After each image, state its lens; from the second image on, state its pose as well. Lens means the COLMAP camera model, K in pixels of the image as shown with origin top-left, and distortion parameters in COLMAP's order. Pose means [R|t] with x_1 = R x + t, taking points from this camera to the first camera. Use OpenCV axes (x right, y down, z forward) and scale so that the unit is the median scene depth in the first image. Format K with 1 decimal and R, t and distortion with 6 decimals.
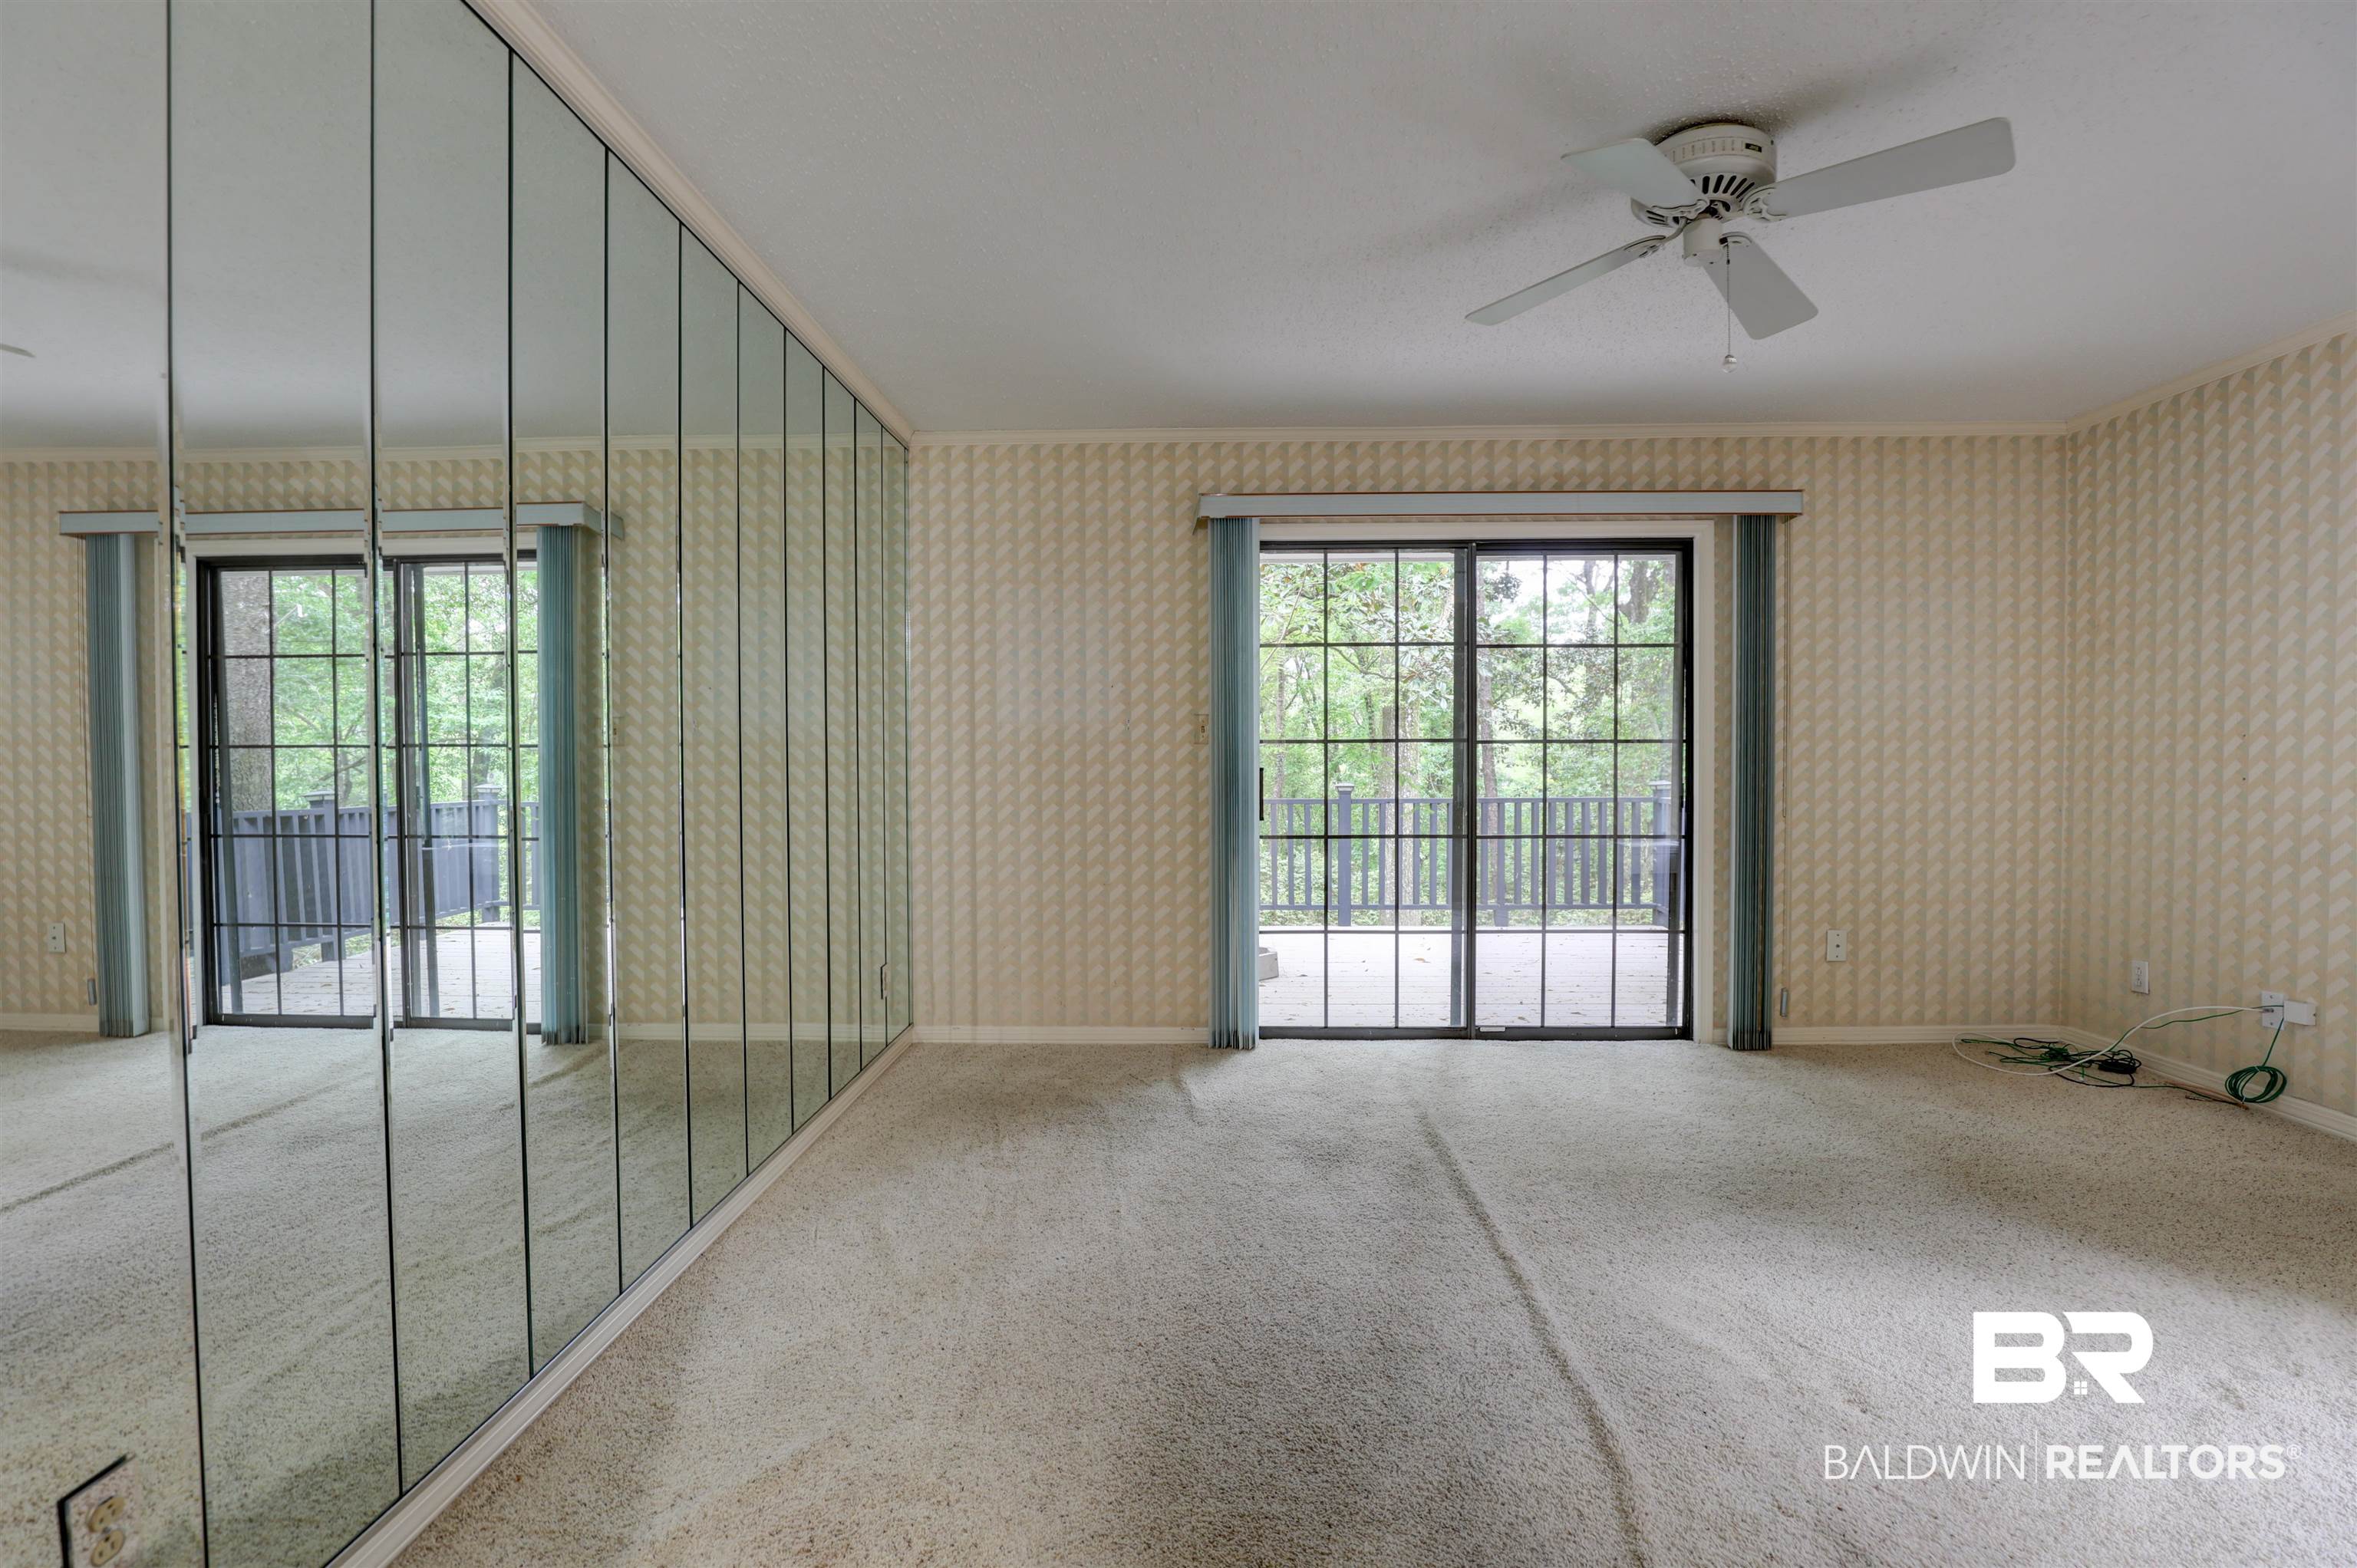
lens RADIAL K [[1087.3, 0, 1178.5], [0, 1087.3, 784.0], [0, 0, 1]] dist [-0.030560, 0.000774]
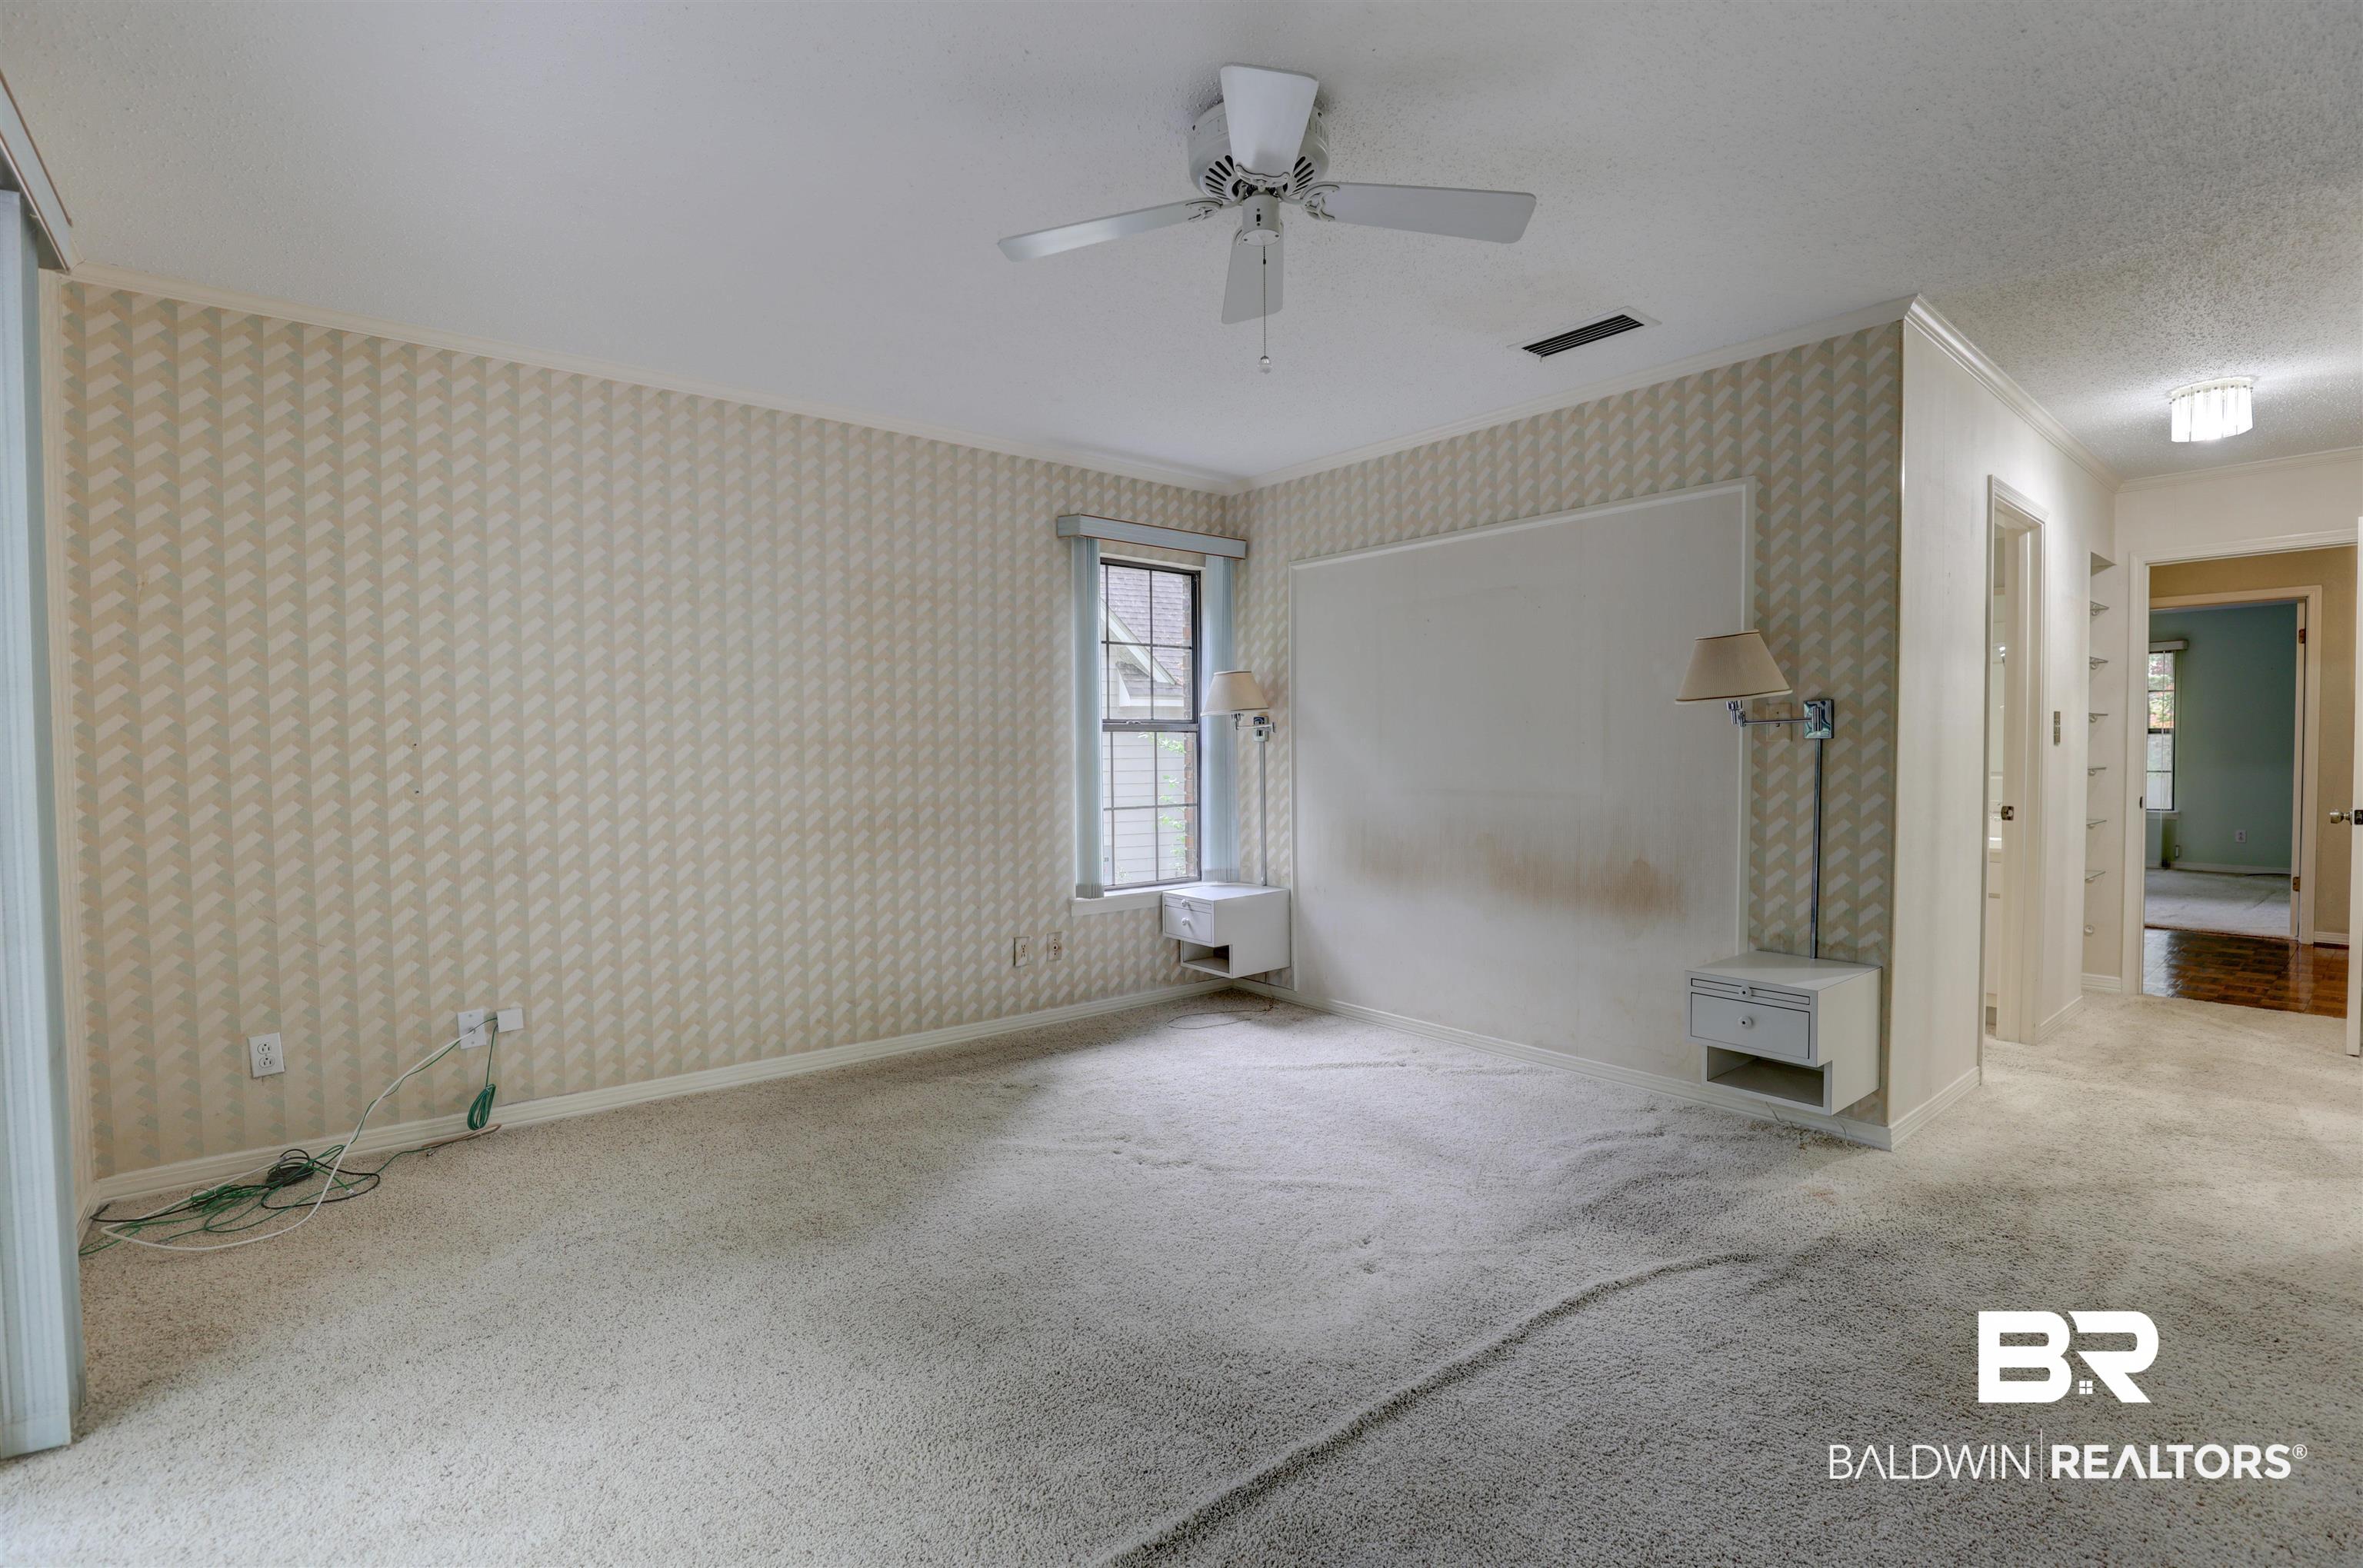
lens RADIAL K [[1090.0, 0, 1181.5], [0, 1090.0, 784.0], [0, 0, 1]] dist [-0.030560, 0.000774]
pose [[-0.663464, -0.012464, 0.748105, -0.097219], [0.031124, 0.998536, 0.044239, -0.026109], [-0.747561, 0.052636, -0.662104, 0.894301]]
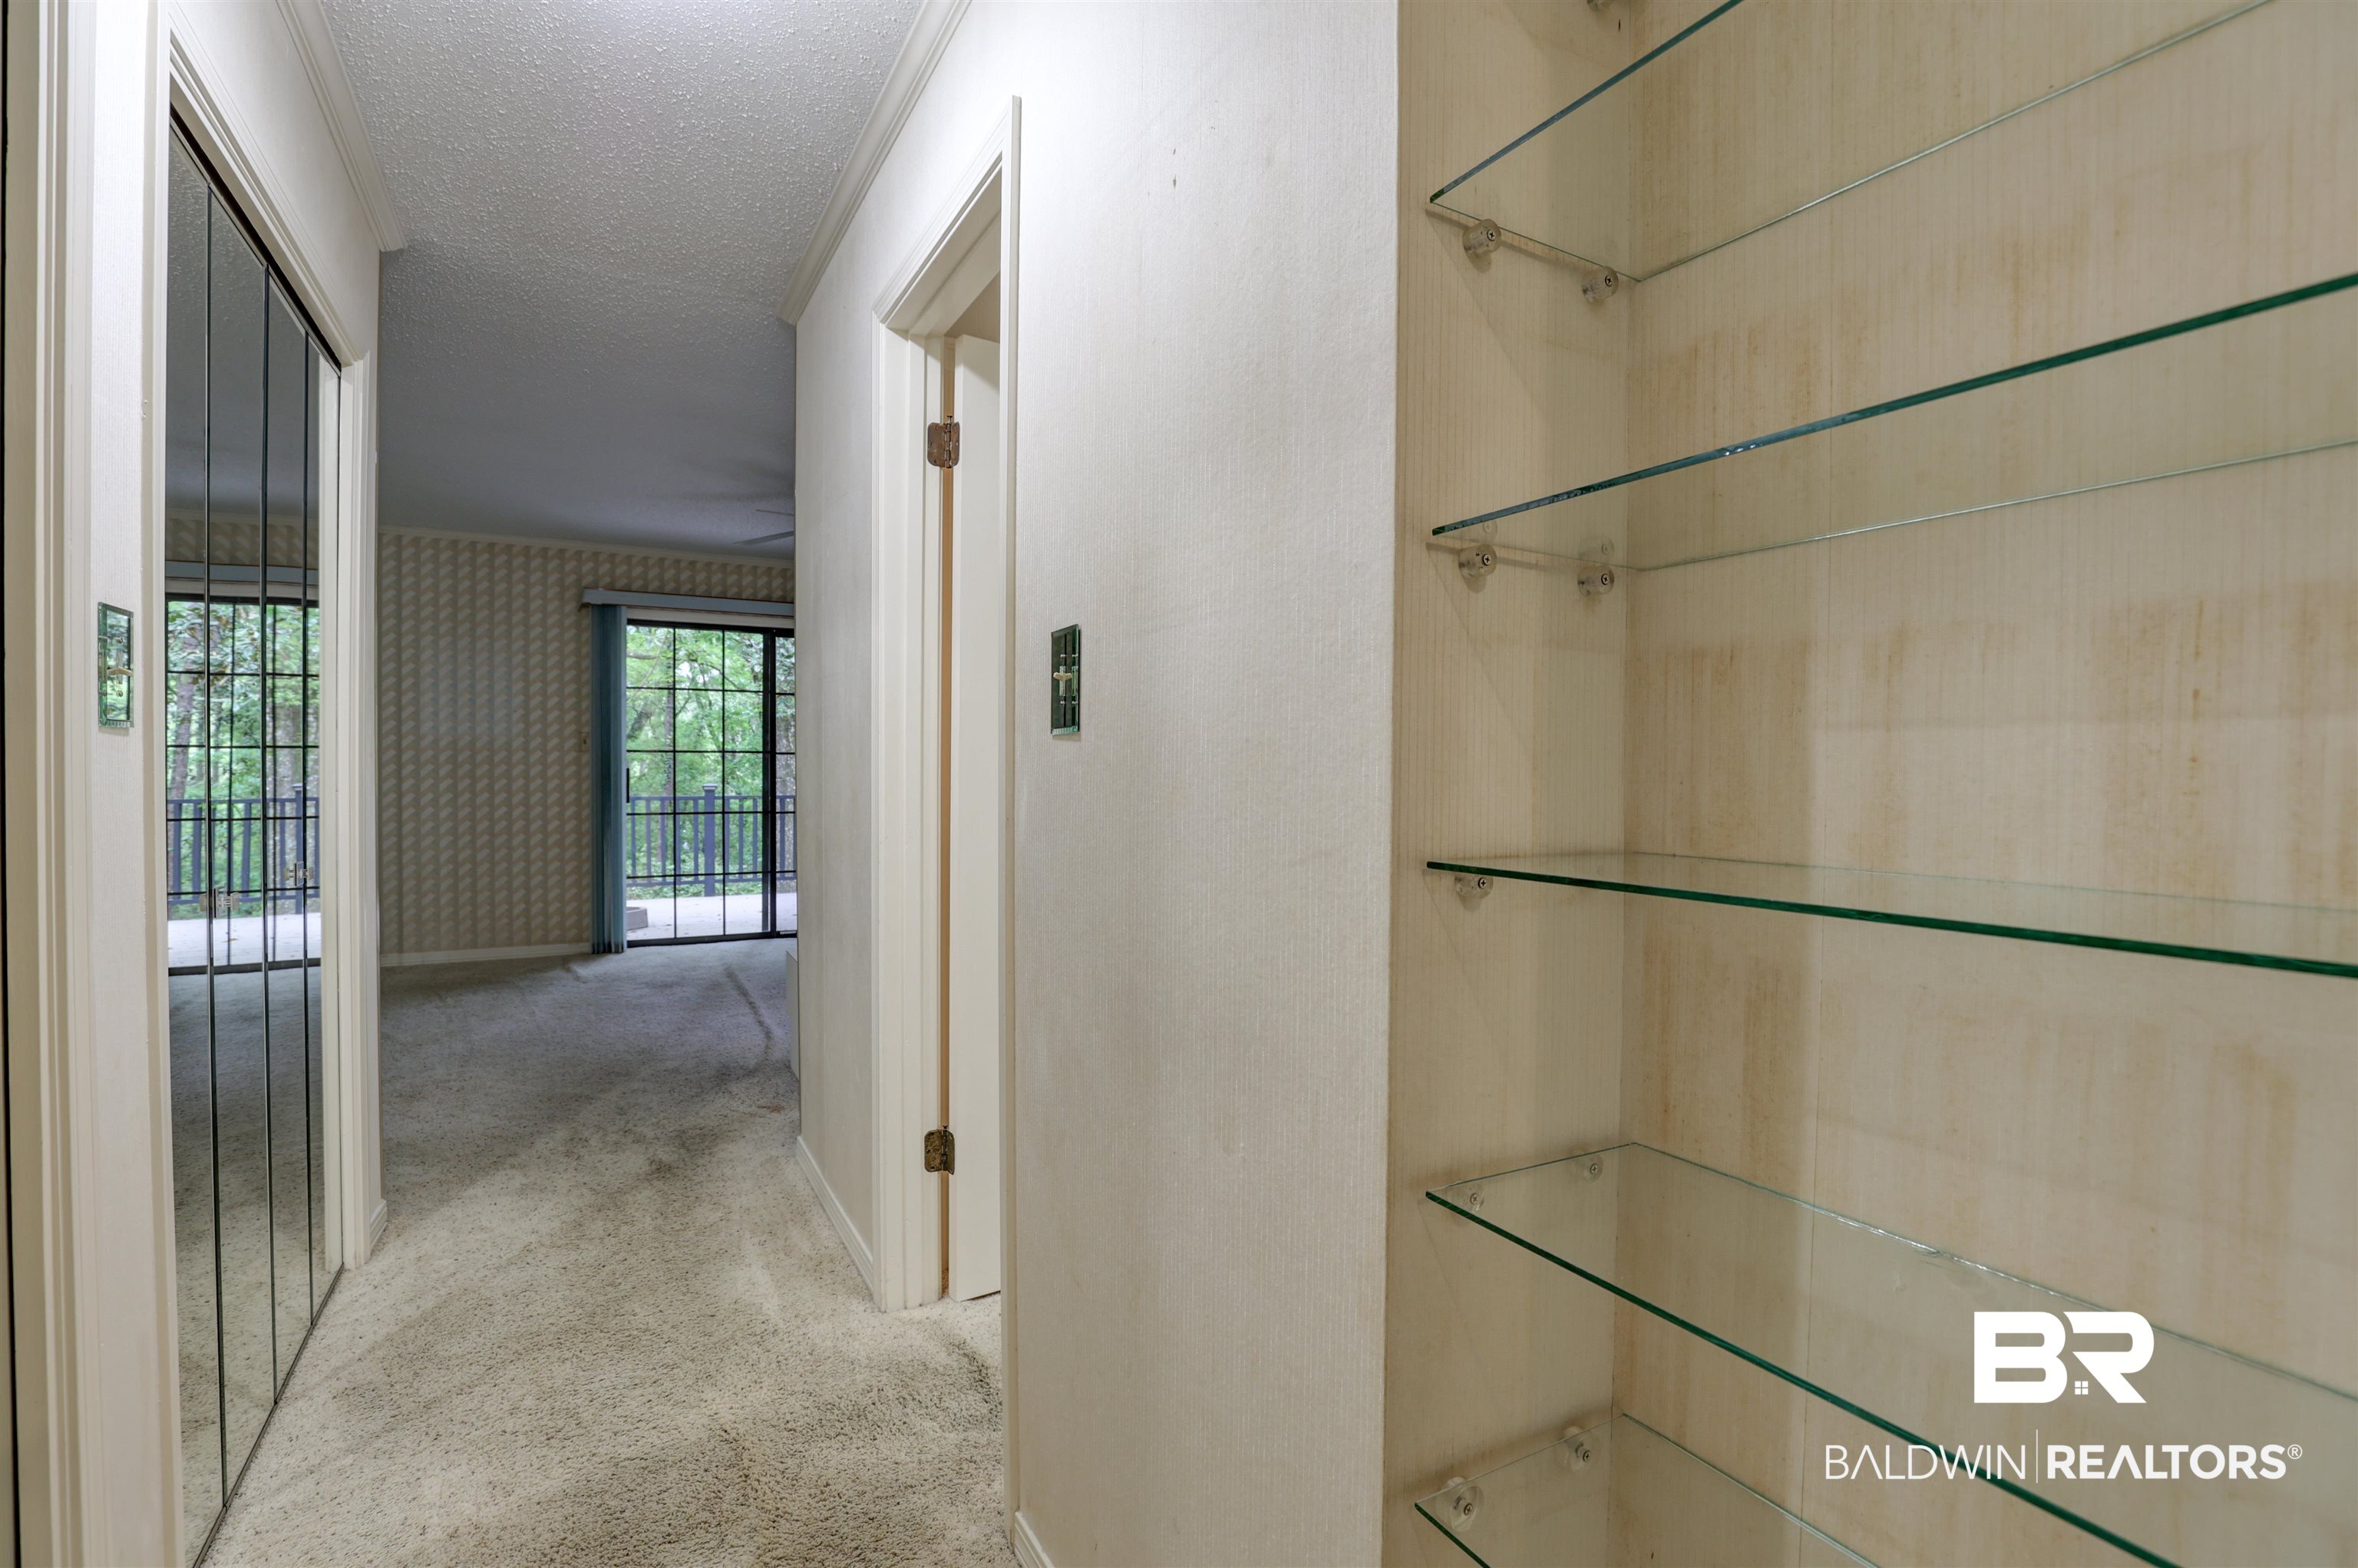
lens RADIAL K [[1087.8, 0, 1179.0], [0, 1087.8, 784.0], [0, 0, 1]] dist [-0.030560, 0.000774]
pose [[0.862426, 0.000707, 0.506182, -0.022958], [0.003887, 0.999960, -0.008019, 0.022247], [-0.506168, 0.008883, 0.862389, -0.686644]]
